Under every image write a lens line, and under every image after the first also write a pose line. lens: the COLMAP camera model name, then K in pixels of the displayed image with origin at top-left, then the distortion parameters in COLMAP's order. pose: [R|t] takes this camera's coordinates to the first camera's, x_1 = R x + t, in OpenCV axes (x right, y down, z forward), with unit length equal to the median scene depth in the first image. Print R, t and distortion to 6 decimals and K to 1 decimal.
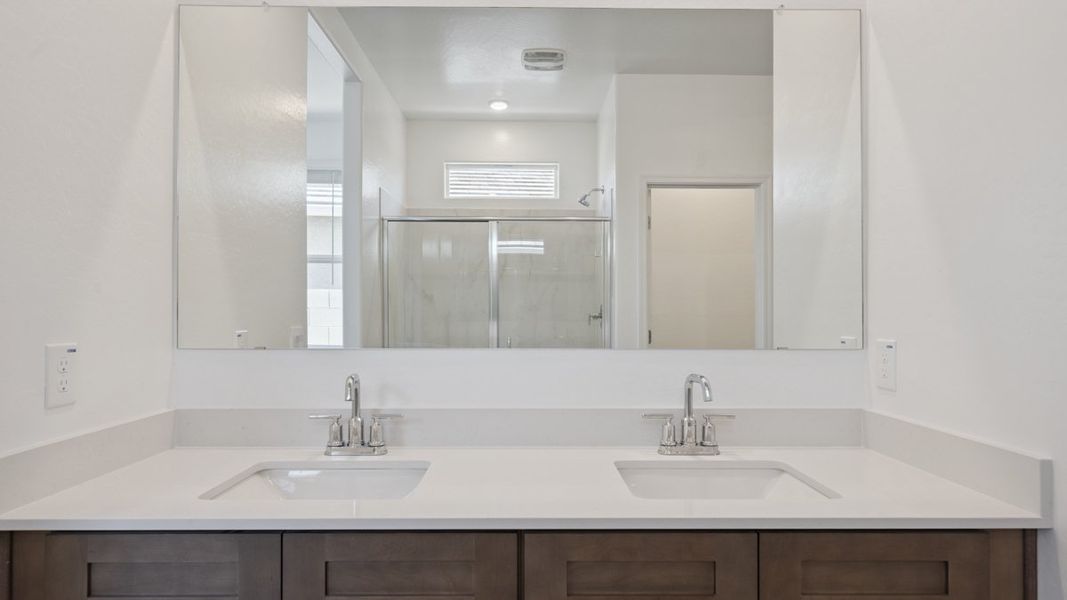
lens RADIAL K [[641.5, 0, 541.6], [0, 641.5, 296.1], [0, 0, 1]] dist [-0.002895, -0.002400]
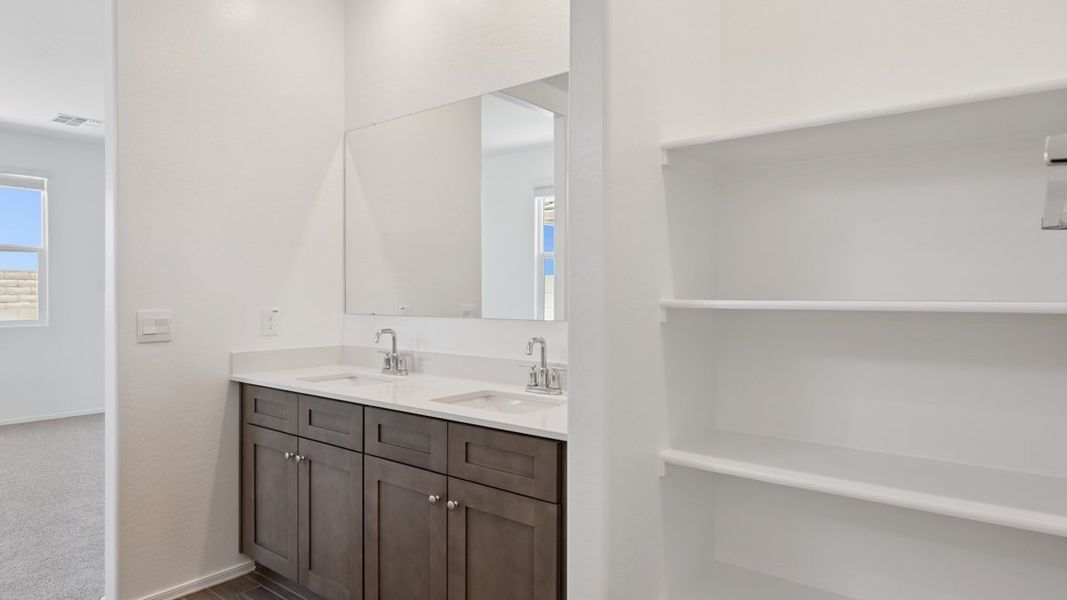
lens RADIAL K [[623.0, 0, 533.5], [0, 623.0, 300.0], [0, 0, 1]] dist [0.001100, -0.000390]
pose [[0.776065, 0.004527, -0.630637, 1.117829], [0.027788, 0.998758, 0.041366, -0.026180], [0.630041, -0.049627, 0.774975, -0.123725]]
